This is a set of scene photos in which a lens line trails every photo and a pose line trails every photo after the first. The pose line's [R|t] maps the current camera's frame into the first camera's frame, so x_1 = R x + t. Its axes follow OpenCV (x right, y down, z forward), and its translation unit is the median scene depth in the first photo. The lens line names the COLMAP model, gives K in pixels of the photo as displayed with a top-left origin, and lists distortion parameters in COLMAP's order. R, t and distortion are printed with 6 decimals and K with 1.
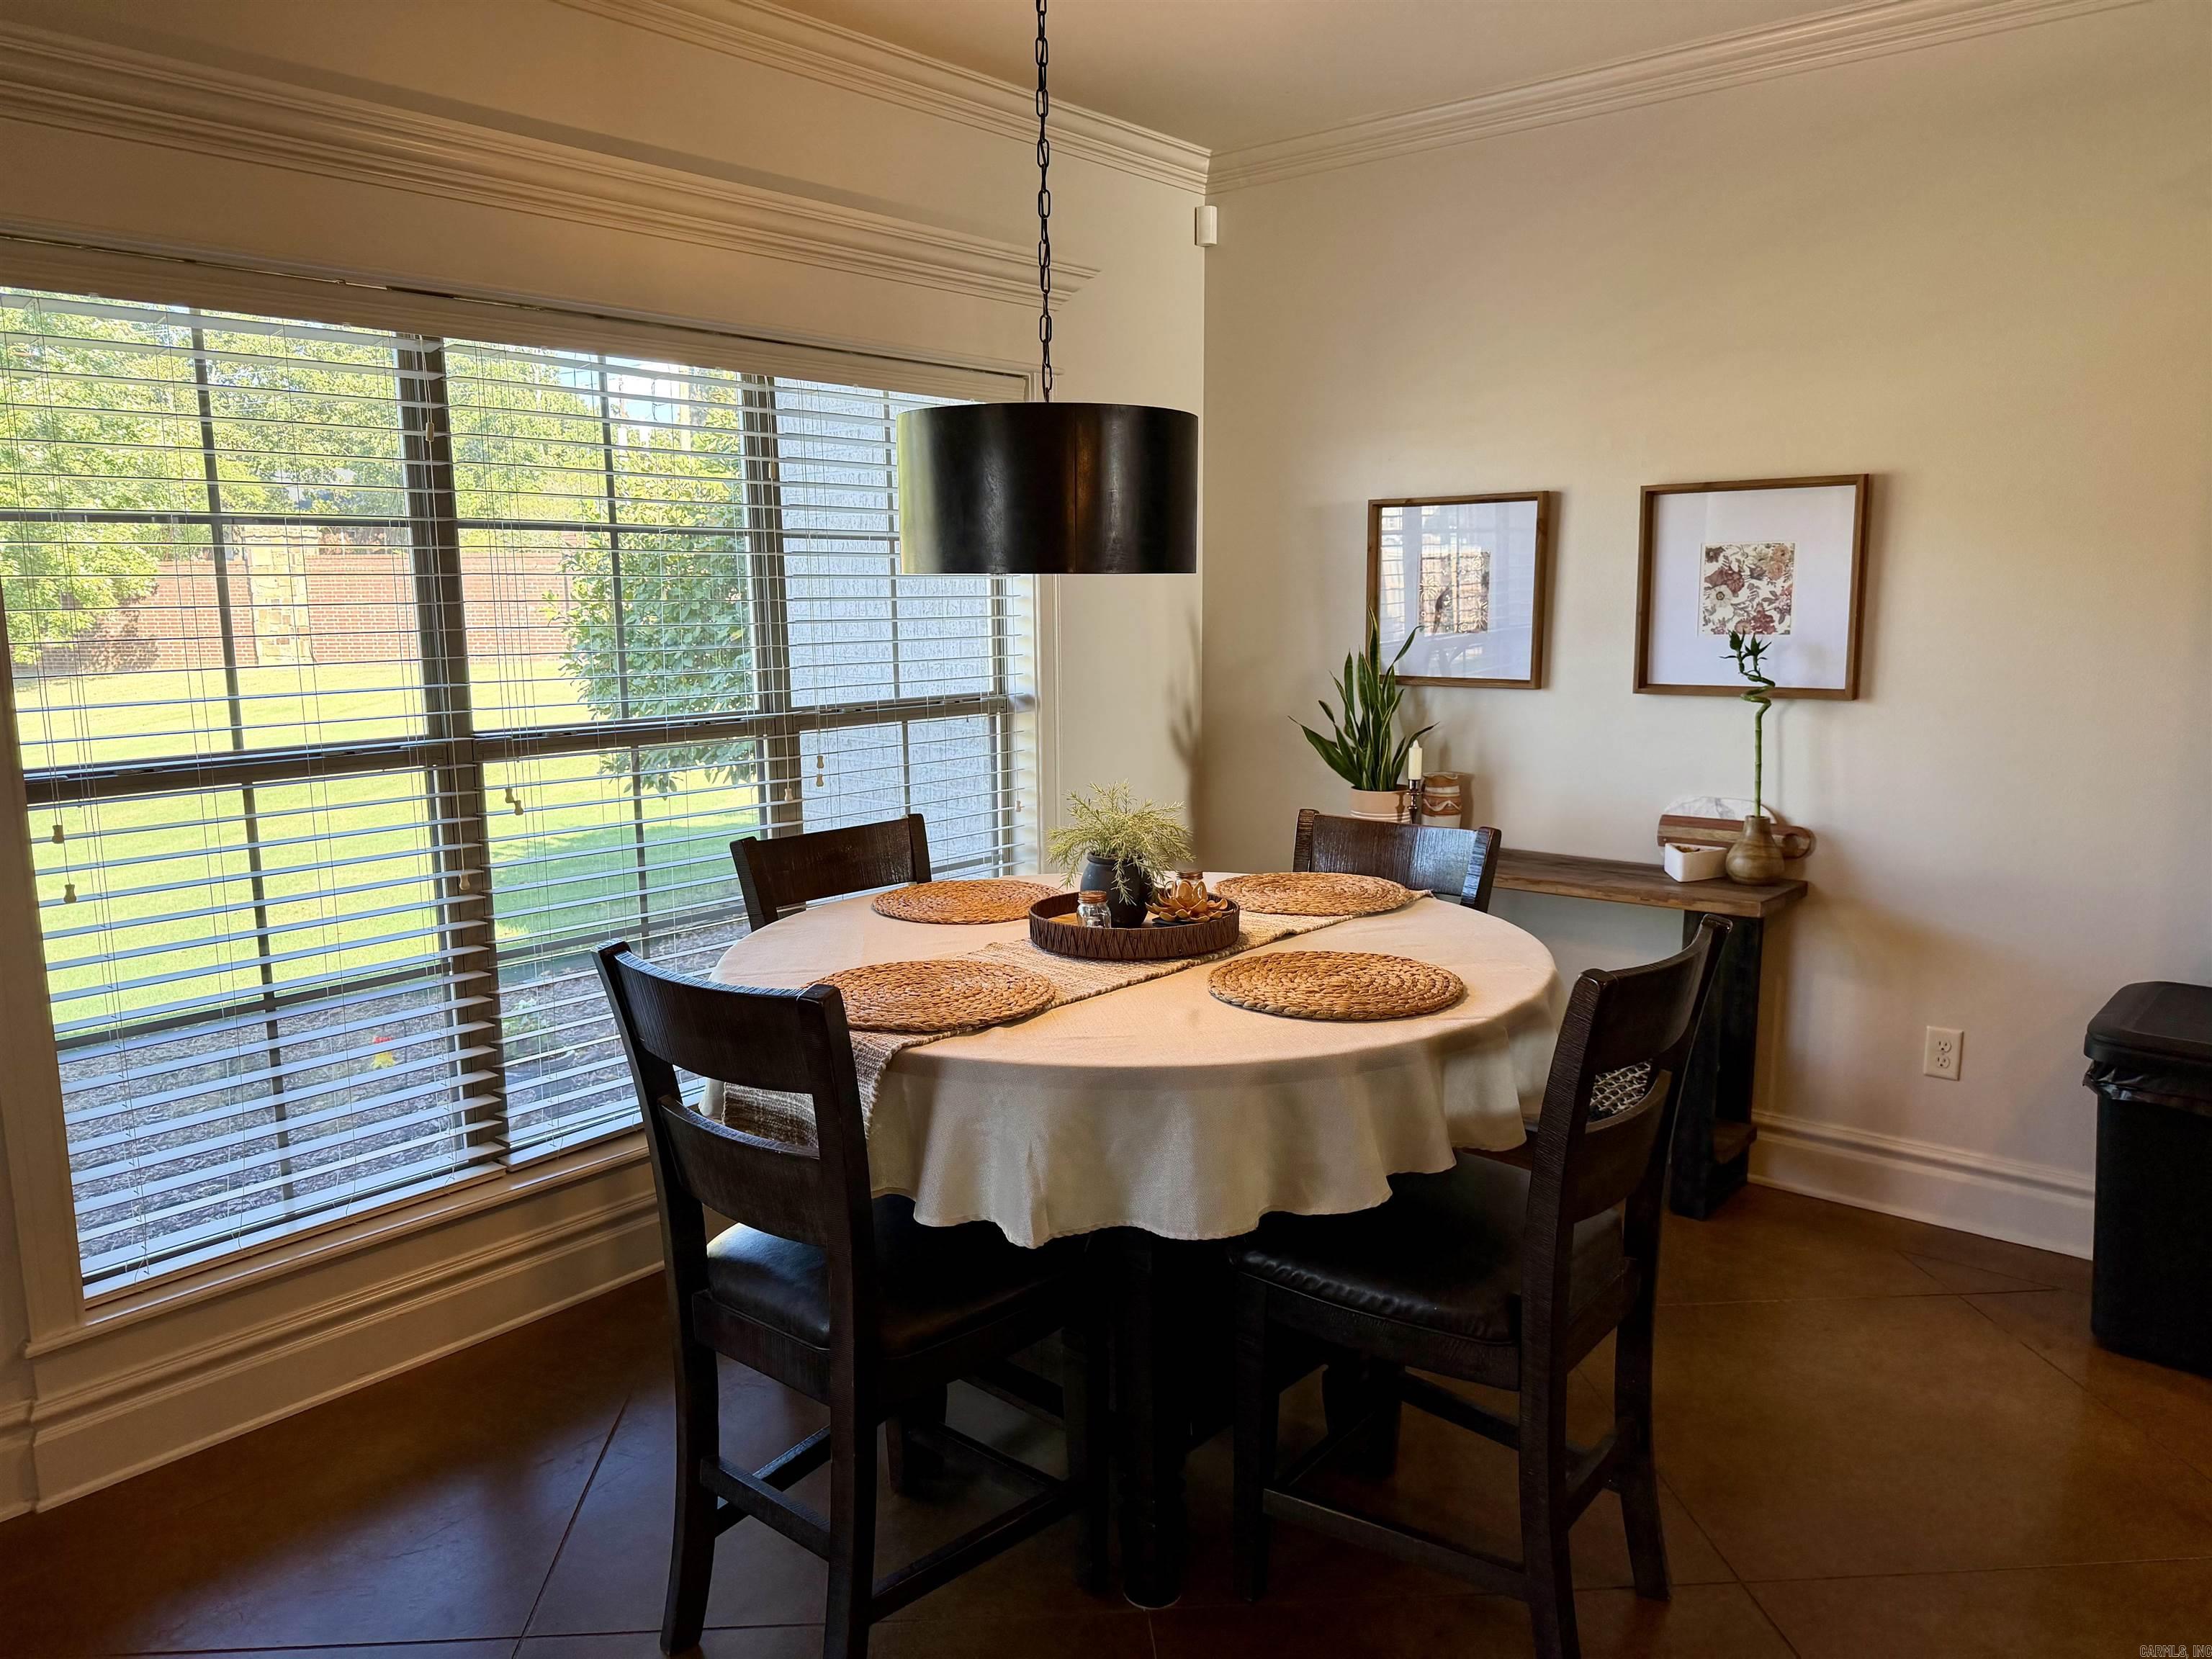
lens RADIAL K [[1568.7, 0, 1106.0], [0, 1568.7, 829.5], [0, 0, 1]] dist [0.119023, -0.198073]
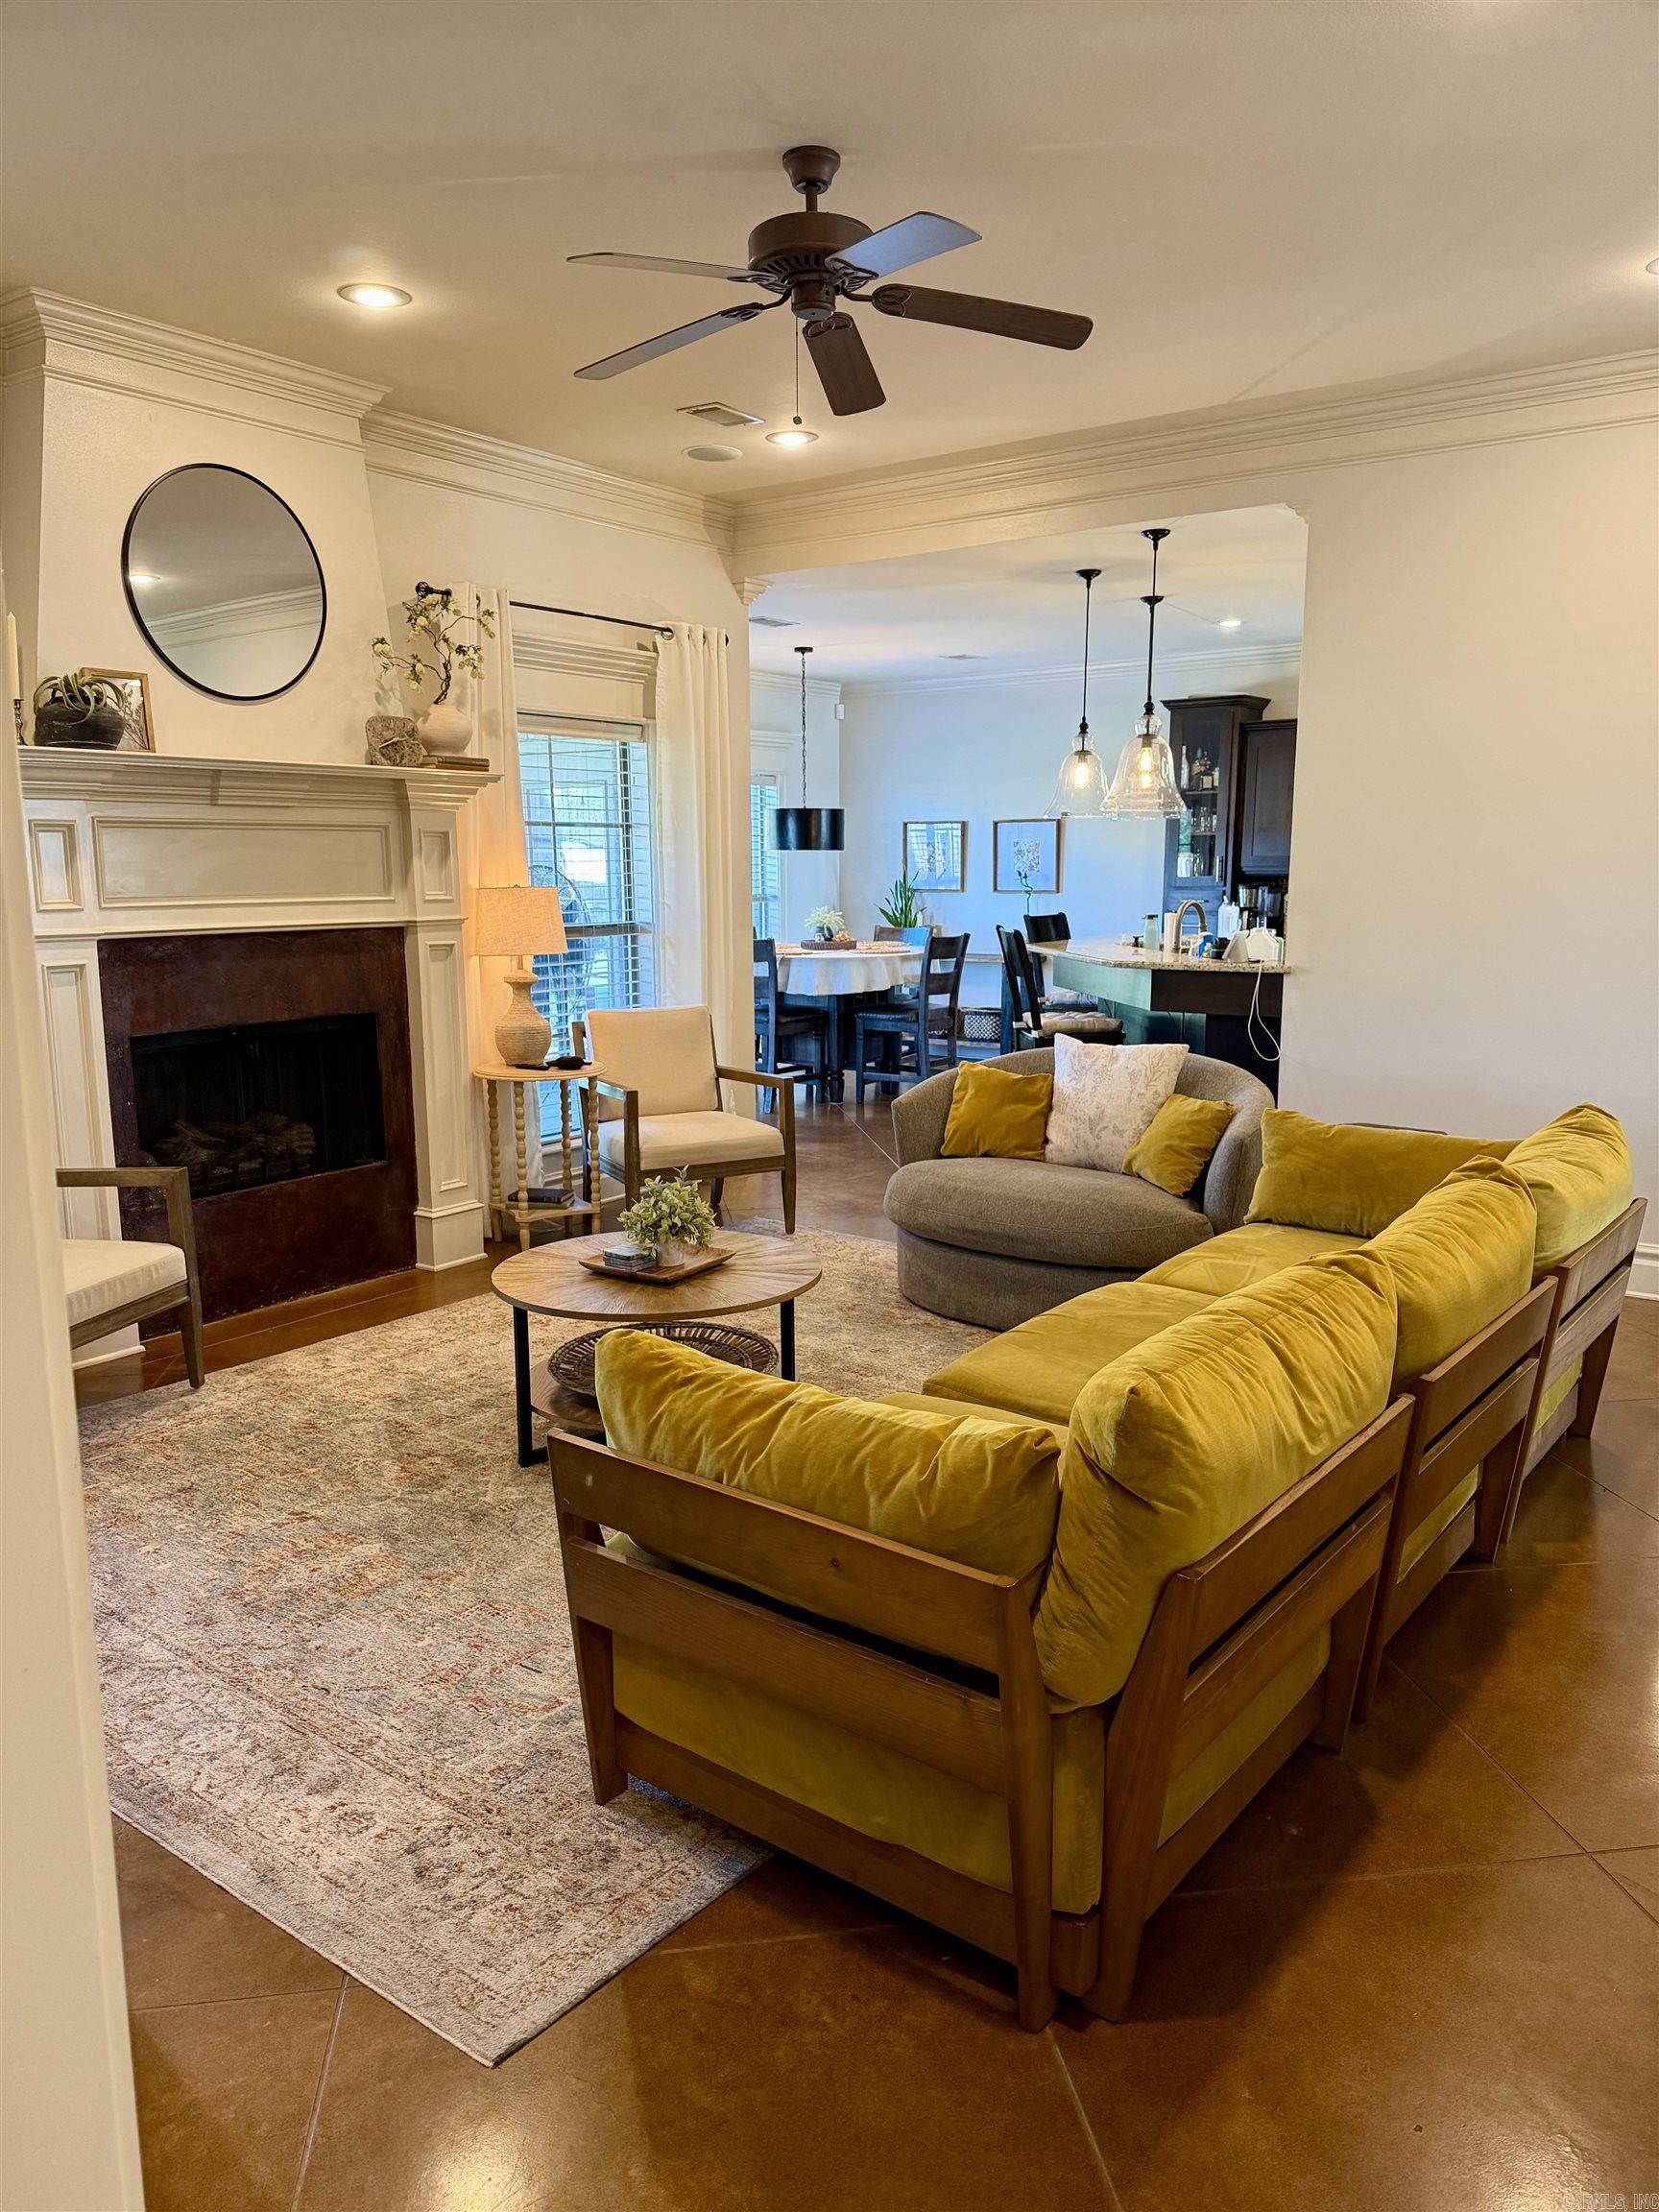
lens RADIAL K [[1568.7, 0, 829.5], [0, 1568.7, 1106.0], [0, 0, 1]] dist [0.119023, -0.198073]
pose [[0.996850, -0.005275, 0.079139, -0.227126], [0.004029, 0.999866, 0.015886, 0.312990], [-0.079212, -0.015517, 0.996737, -2.234392]]
